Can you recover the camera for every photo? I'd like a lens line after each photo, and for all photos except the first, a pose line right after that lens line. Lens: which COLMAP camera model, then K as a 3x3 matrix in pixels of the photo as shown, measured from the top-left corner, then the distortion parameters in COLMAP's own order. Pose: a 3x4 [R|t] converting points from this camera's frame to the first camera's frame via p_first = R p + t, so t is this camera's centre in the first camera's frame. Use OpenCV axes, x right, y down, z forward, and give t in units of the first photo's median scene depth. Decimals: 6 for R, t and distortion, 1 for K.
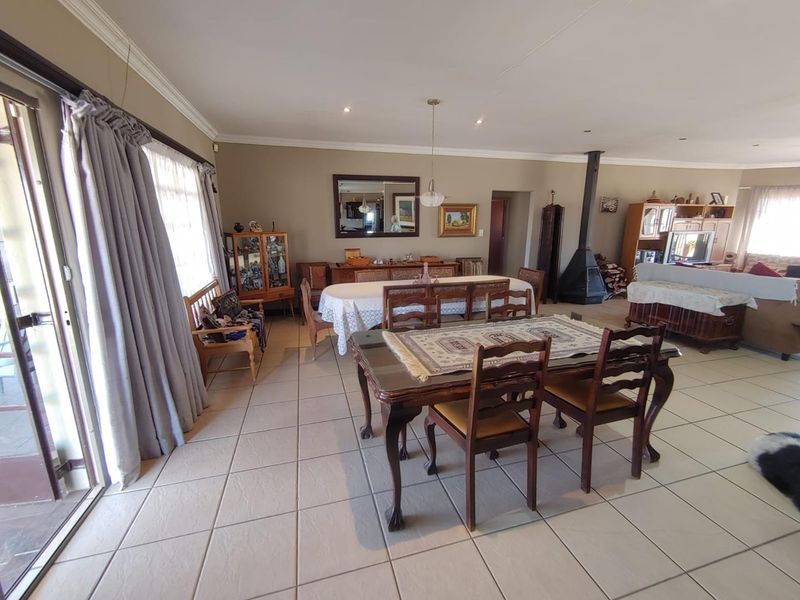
lens RADIAL K [[339.7, 0, 400.0], [0, 339.7, 300.0], [0, 0, 1]] dist [-0.003385, 0.000464]
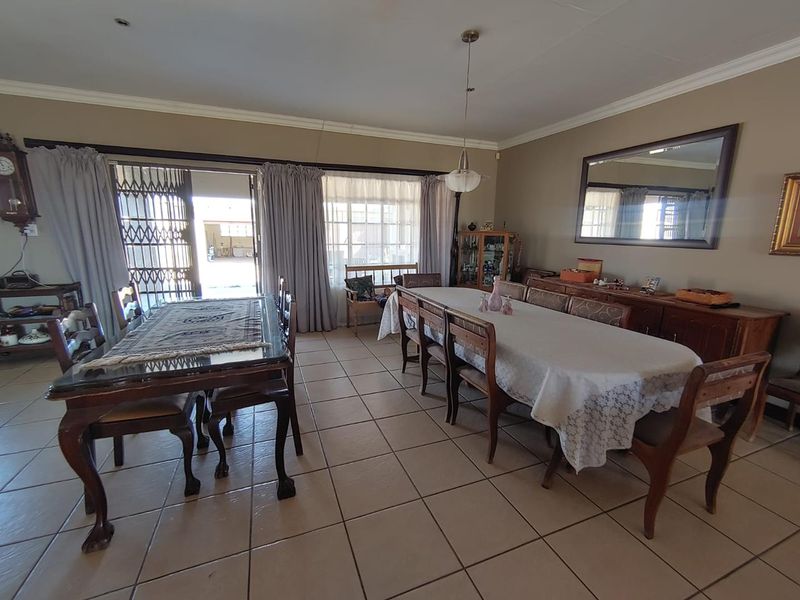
lens RADIAL K [[339.7, 0, 400.0], [0, 339.7, 300.0], [0, 0, 1]] dist [-0.003385, 0.000464]
pose [[0.094749, 0.207502, -0.973635, 0.435468], [-0.232526, 0.955594, 0.181028, -0.087074], [0.967964, 0.209243, 0.138791, 0.447341]]
